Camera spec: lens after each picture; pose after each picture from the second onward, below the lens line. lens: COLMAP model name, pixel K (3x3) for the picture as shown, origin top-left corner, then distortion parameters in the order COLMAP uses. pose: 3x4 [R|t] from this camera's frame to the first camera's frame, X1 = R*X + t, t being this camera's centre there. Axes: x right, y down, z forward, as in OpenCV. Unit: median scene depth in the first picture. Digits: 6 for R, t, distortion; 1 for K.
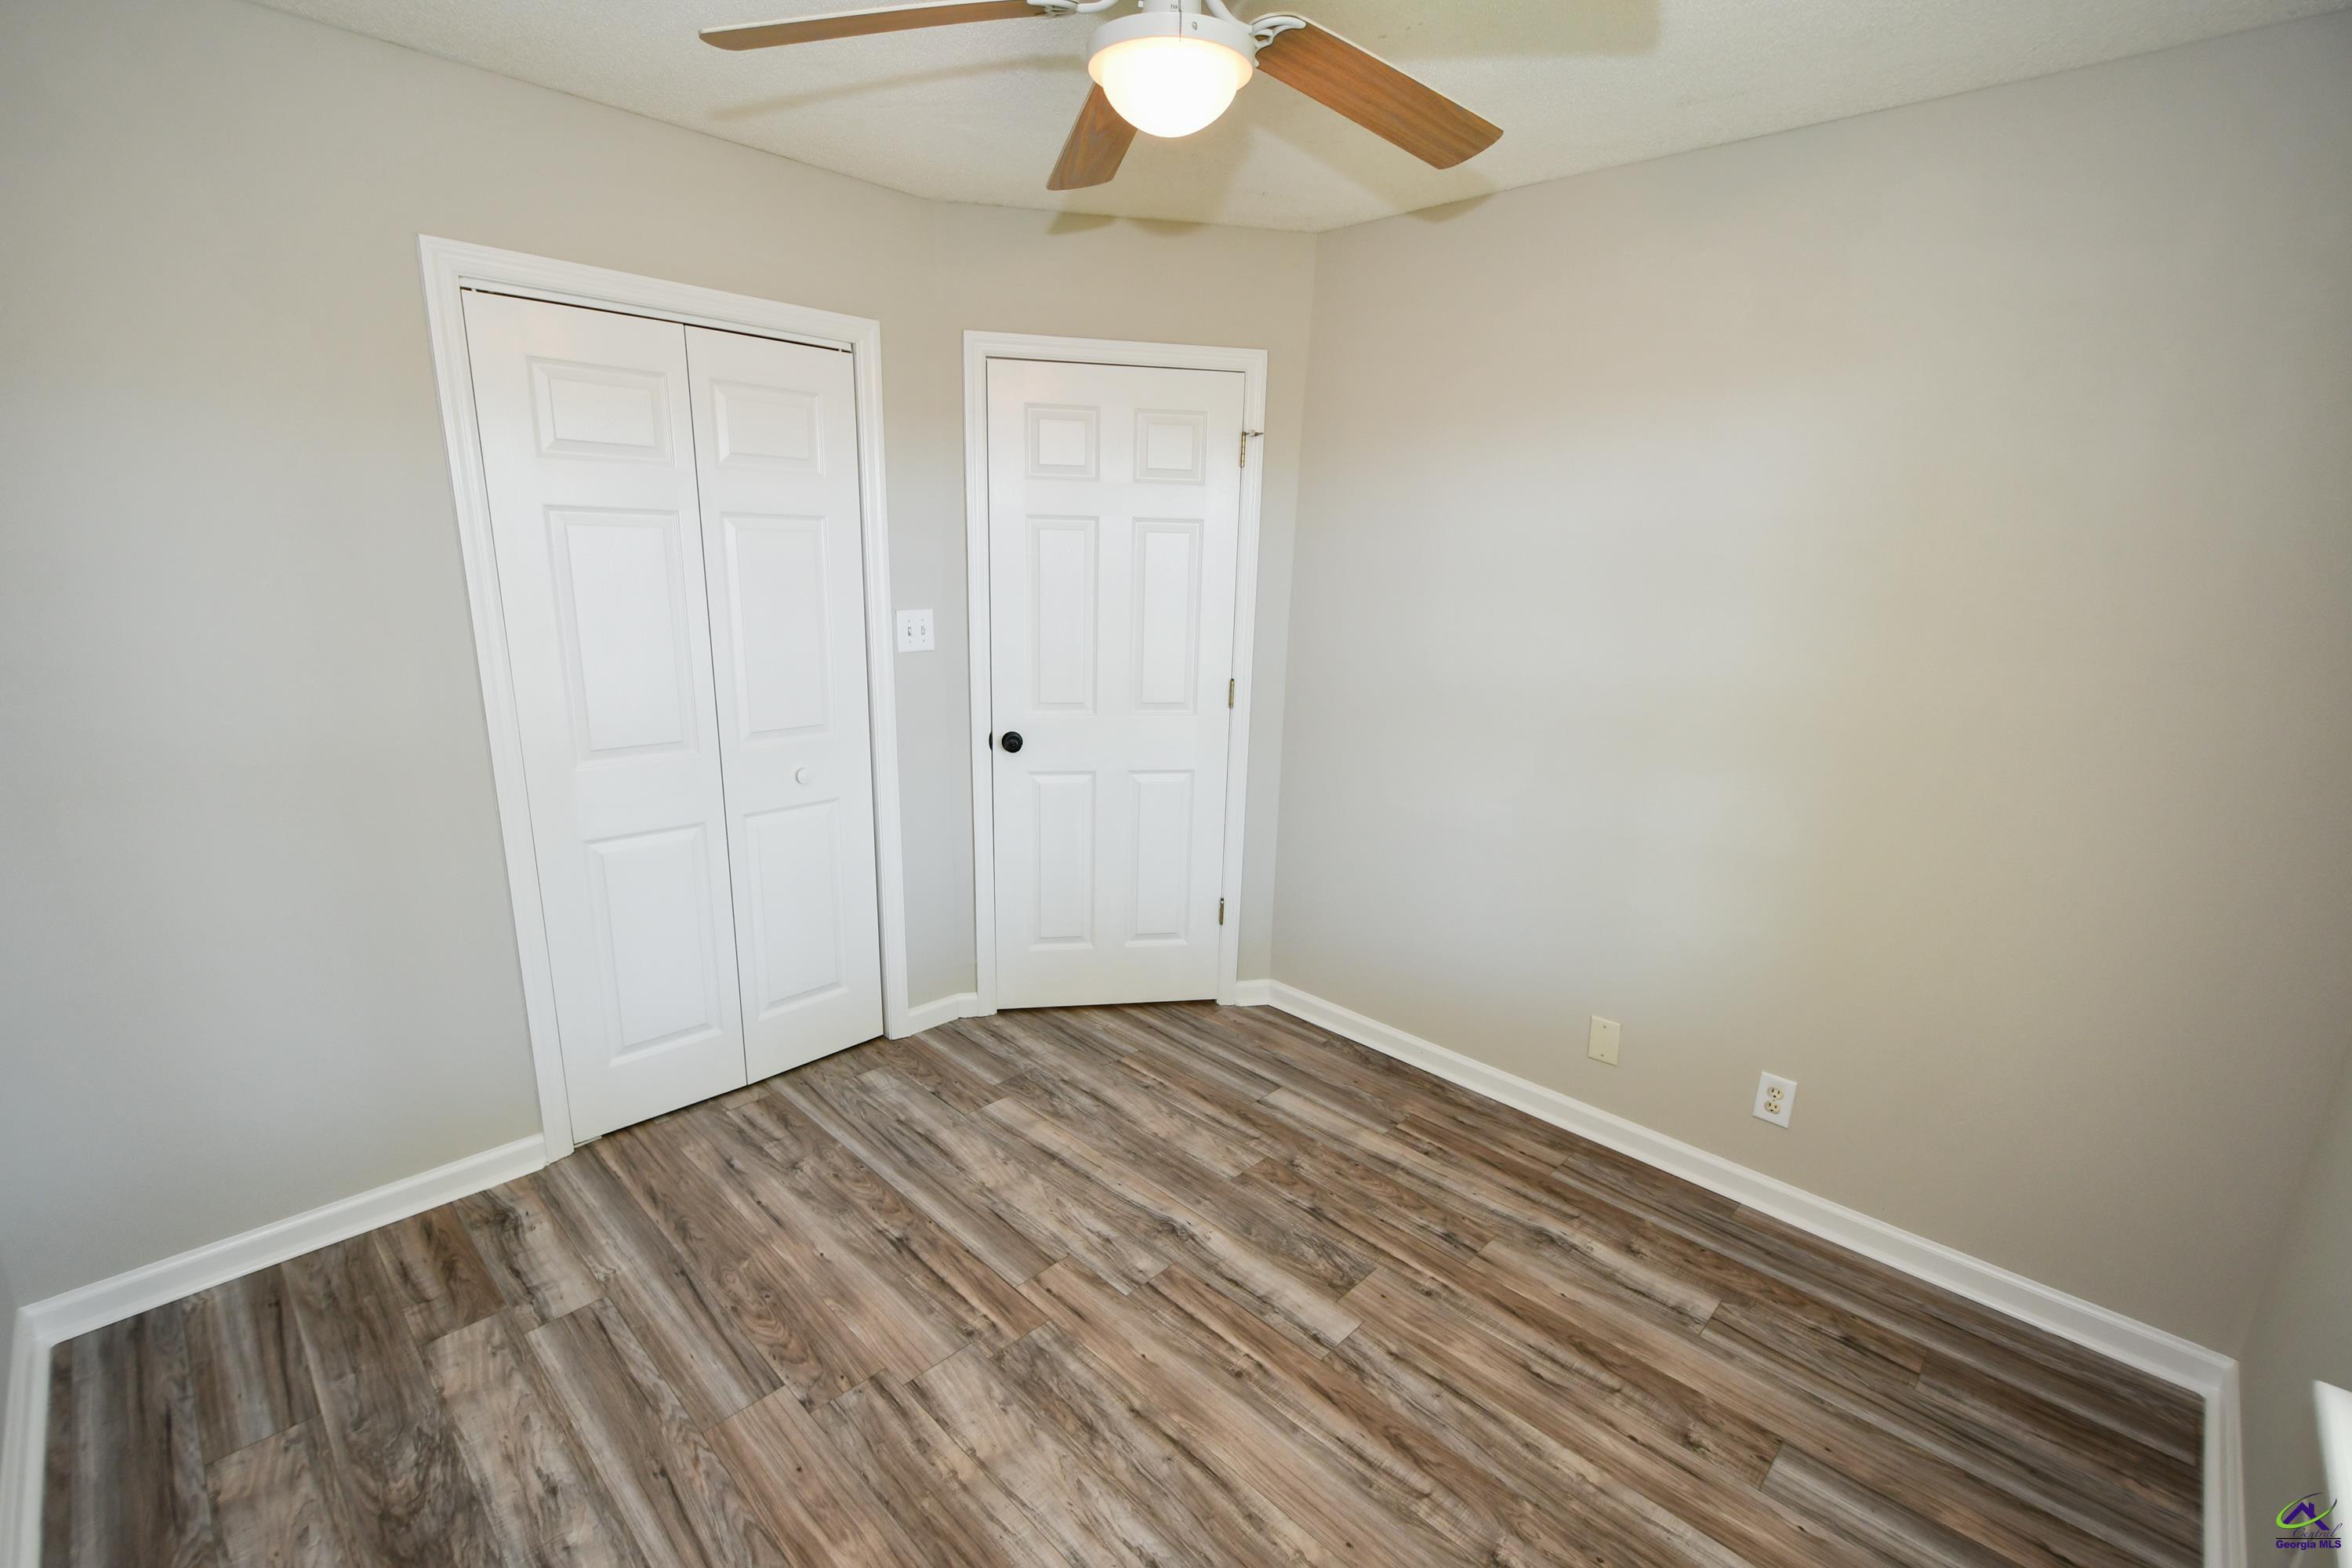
lens RADIAL K [[1027.4, 0, 1150.4], [0, 1027.4, 814.1], [0, 0, 1]] dist [0.010147, -0.010413]
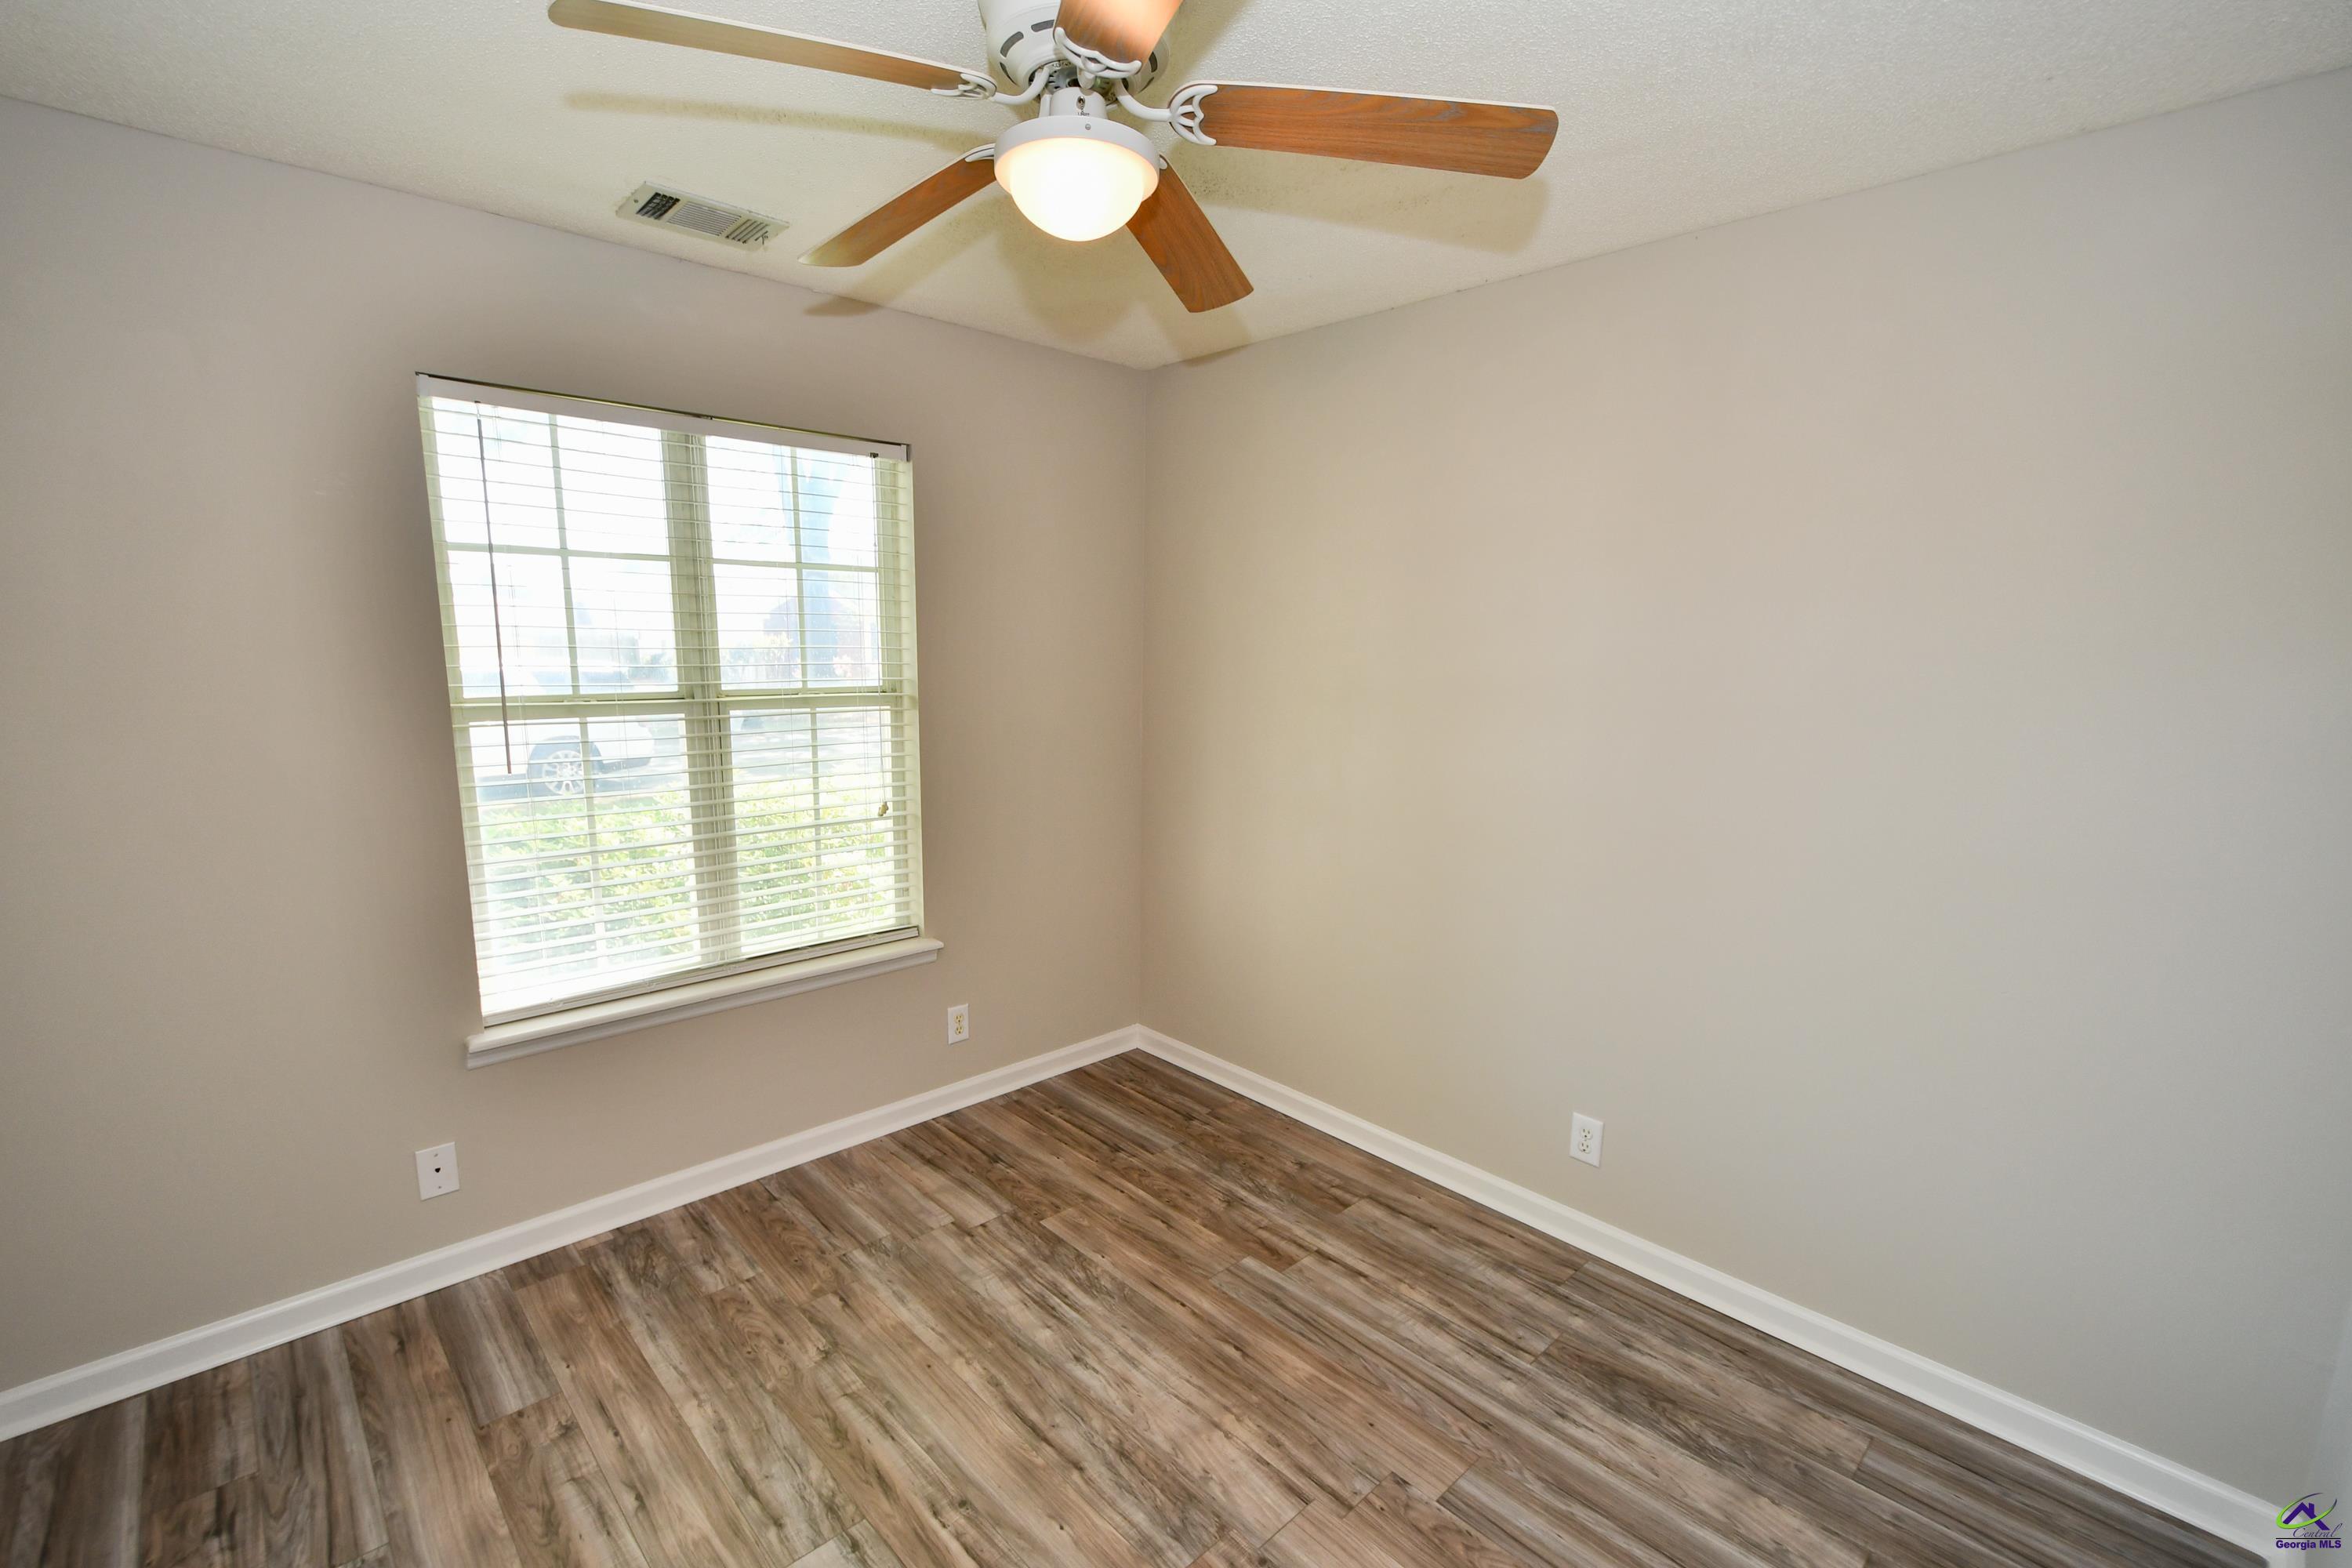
lens RADIAL K [[1027.4, 0, 1150.4], [0, 1027.4, 814.1], [0, 0, 1]] dist [0.010147, -0.010413]
pose [[-0.998244, -0.049538, 0.032481, -0.081395], [-0.031330, 0.906877, 0.420230, -0.409869], [-0.050274, 0.418474, -0.906836, 1.537411]]
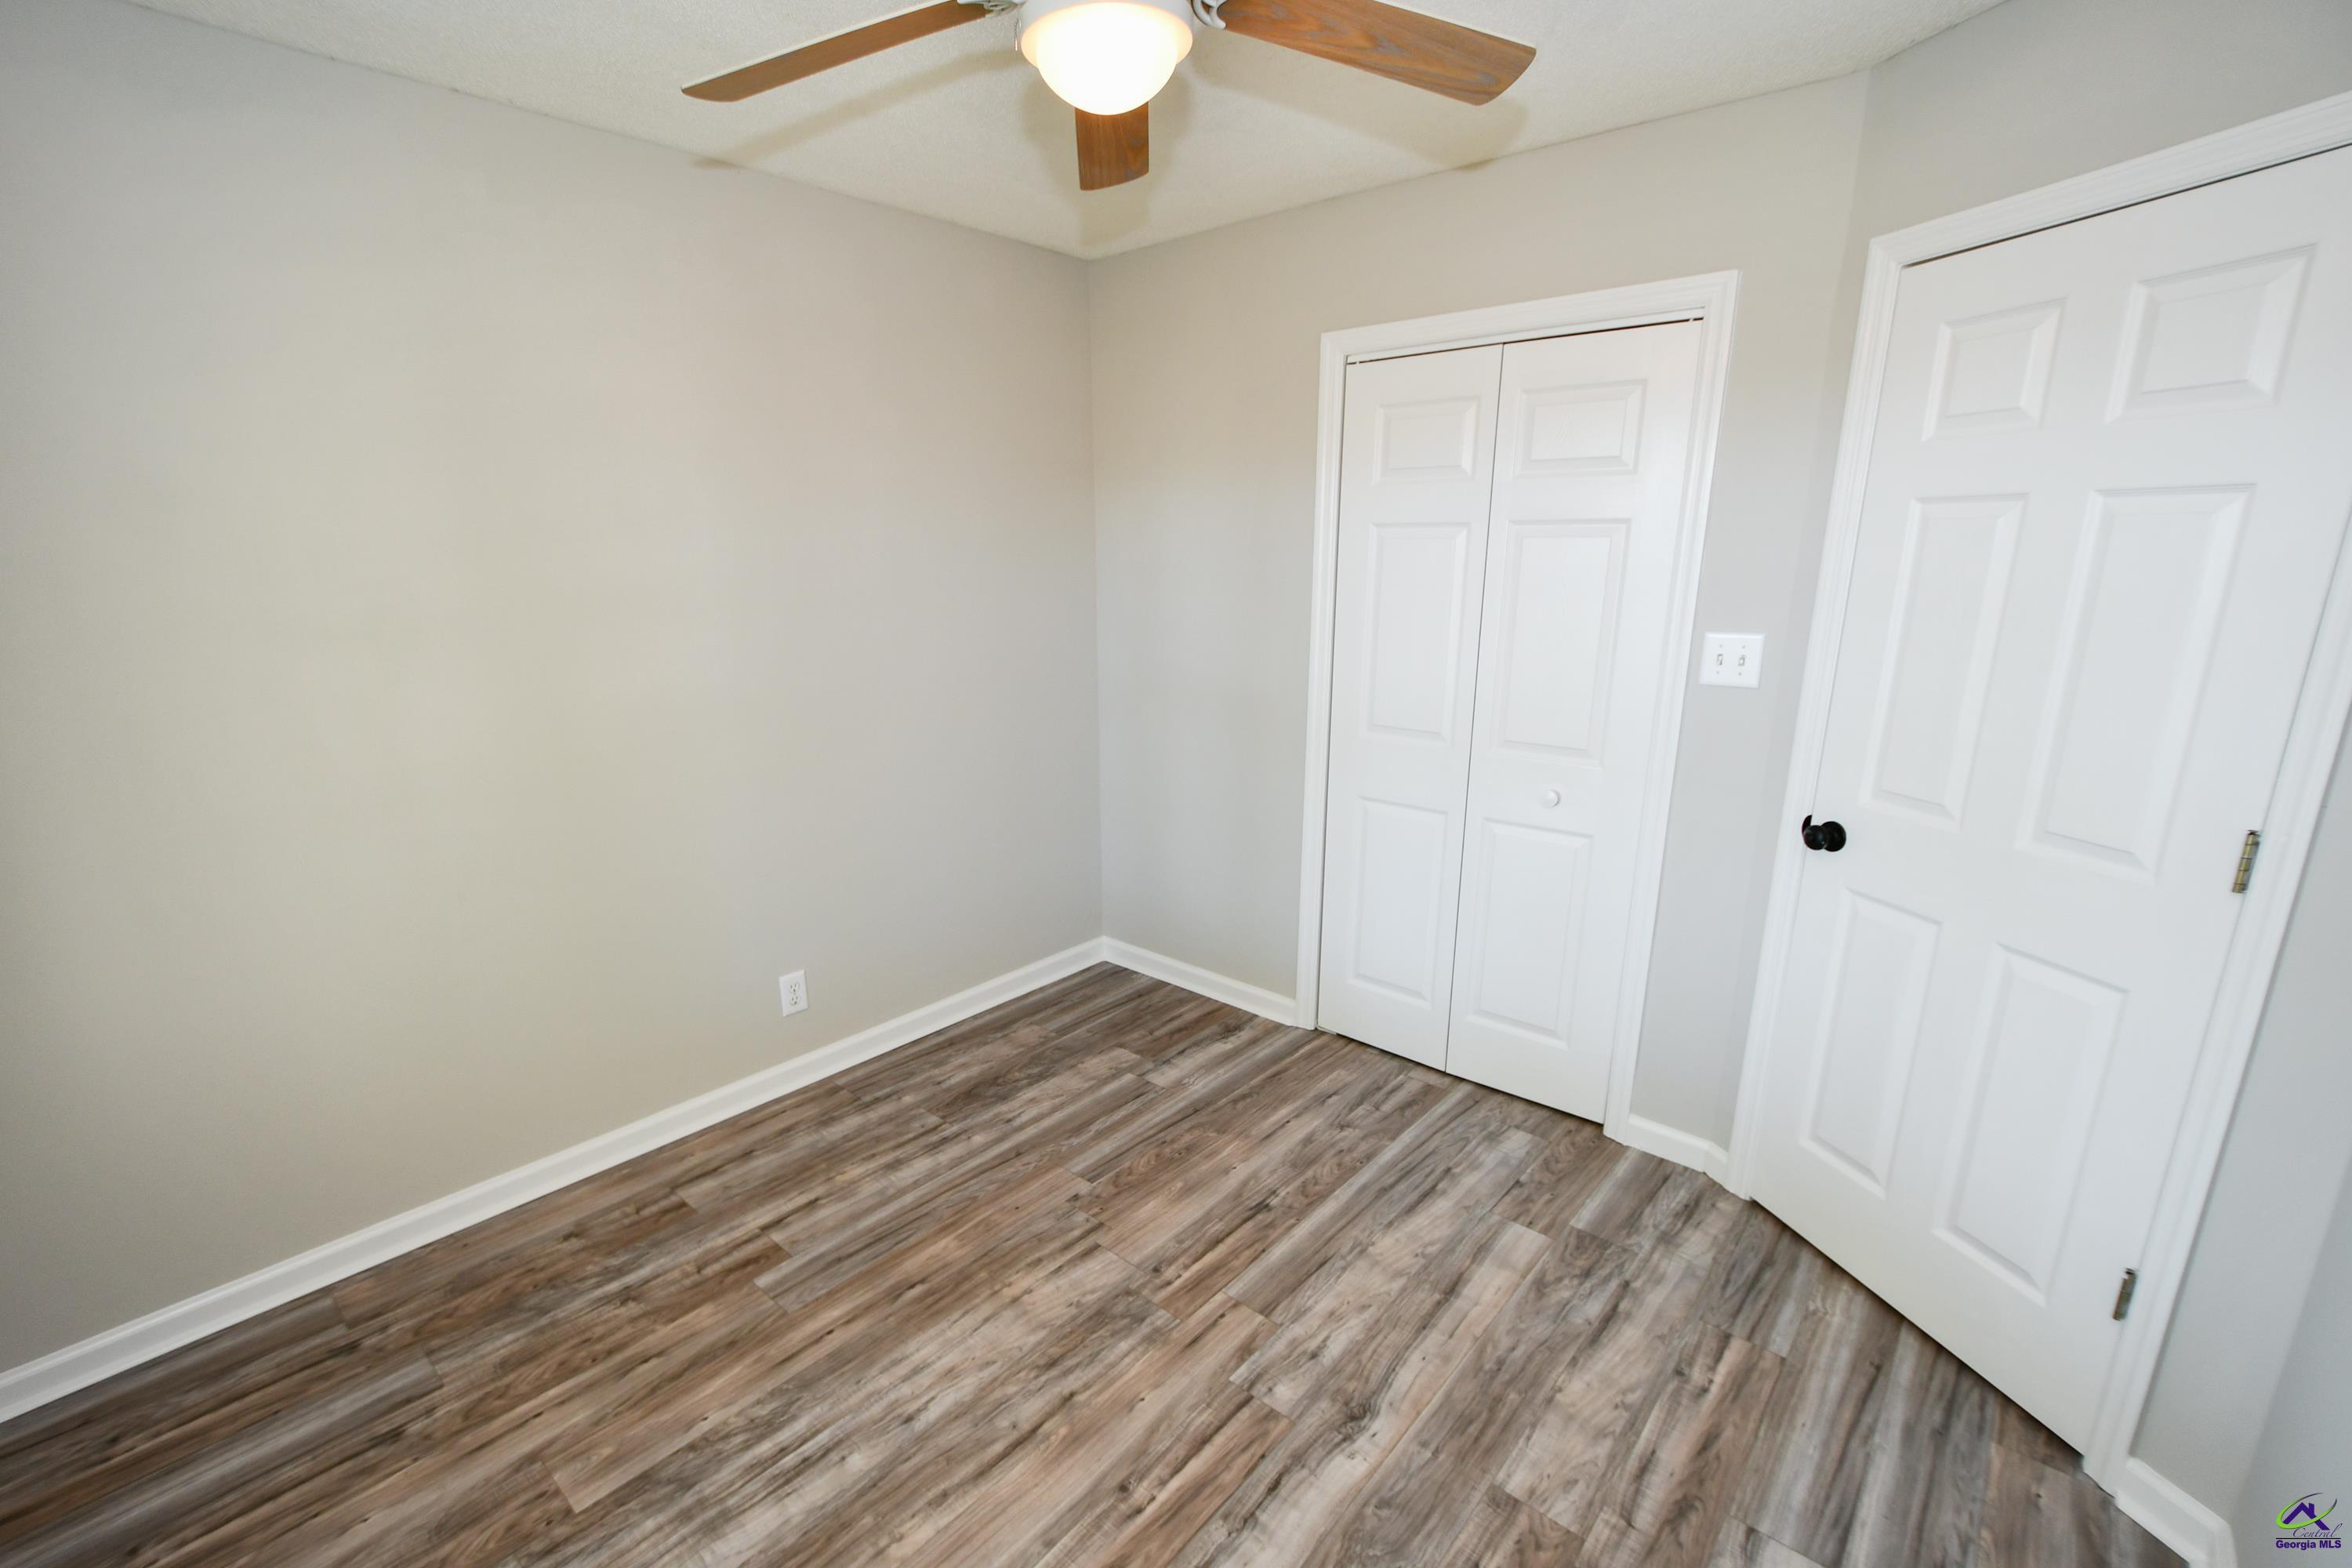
lens RADIAL K [[1027.4, 0, 1150.4], [0, 1027.4, 814.1], [0, 0, 1]] dist [0.010147, -0.010413]
pose [[0.056071, 0.225049, -0.972733, 0.786937], [-0.249709, 0.946464, 0.204578, -0.176061], [0.966696, 0.231429, 0.109266, 0.774915]]
